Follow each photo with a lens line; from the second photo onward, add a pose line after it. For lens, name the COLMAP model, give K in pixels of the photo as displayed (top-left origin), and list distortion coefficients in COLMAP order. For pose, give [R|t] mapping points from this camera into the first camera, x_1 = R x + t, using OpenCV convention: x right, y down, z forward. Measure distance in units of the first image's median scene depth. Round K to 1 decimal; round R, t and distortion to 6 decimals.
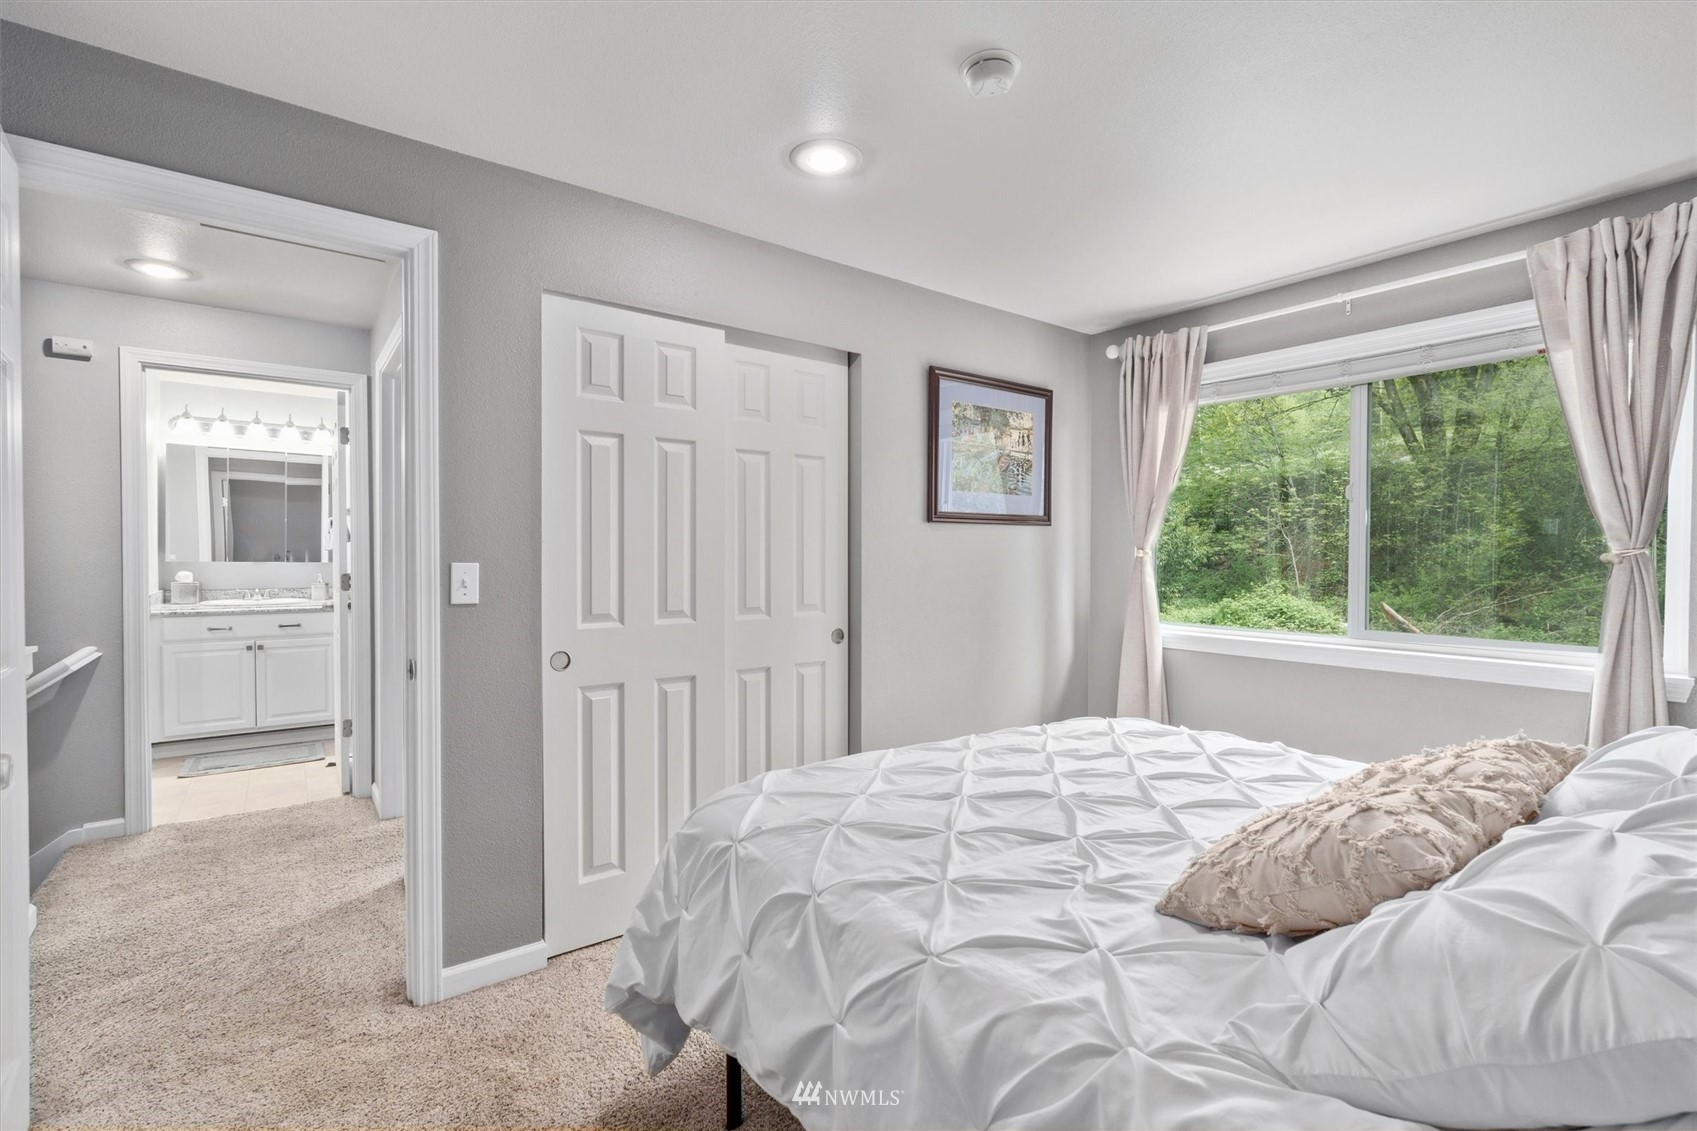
lens RADIAL K [[772.7, 0, 853.9], [0, 772.7, 559.7], [0, 0, 1]] dist [-0.000249, 0.000925]
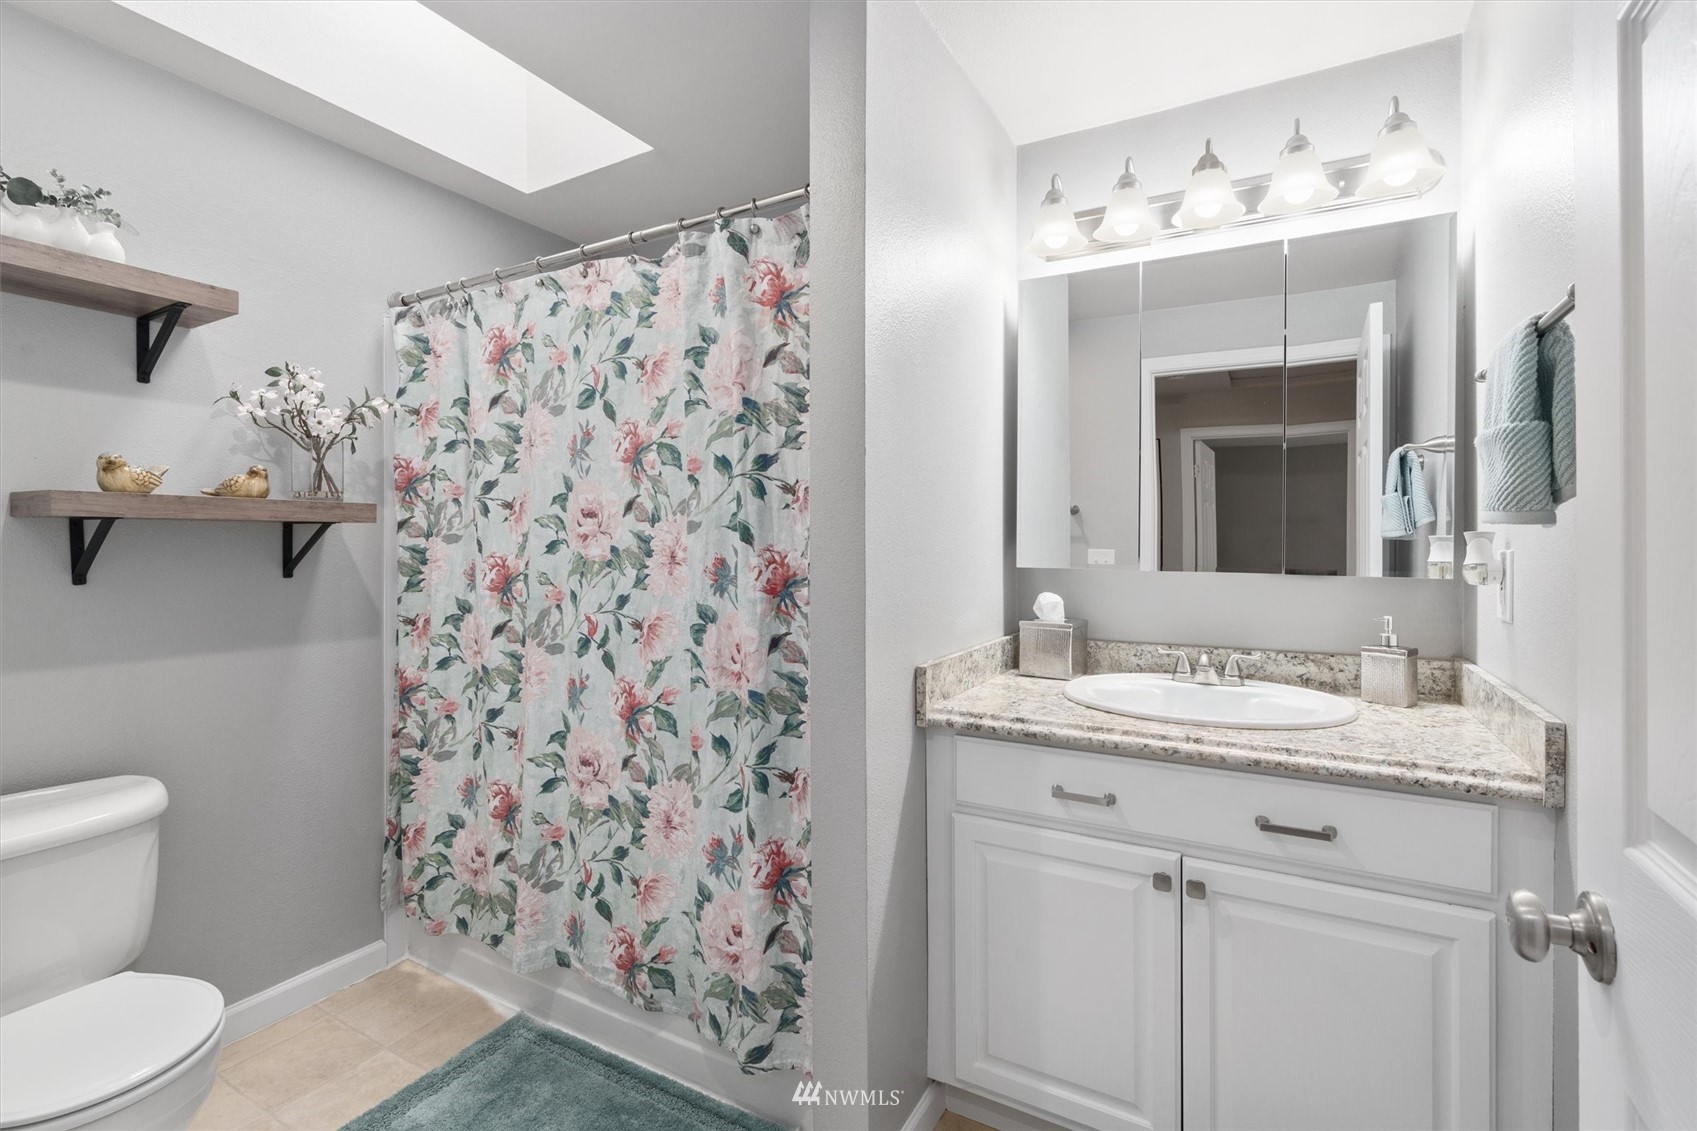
lens RADIAL K [[772.7, 0, 853.9], [0, 772.7, 559.7], [0, 0, 1]] dist [-0.000249, 0.000925]
pose [[0.412808, -0.002107, -0.910816, -0.544736], [-0.008208, 0.999948, -0.006034, -0.000004], [0.910781, 0.009967, 0.412769, 0.742881]]
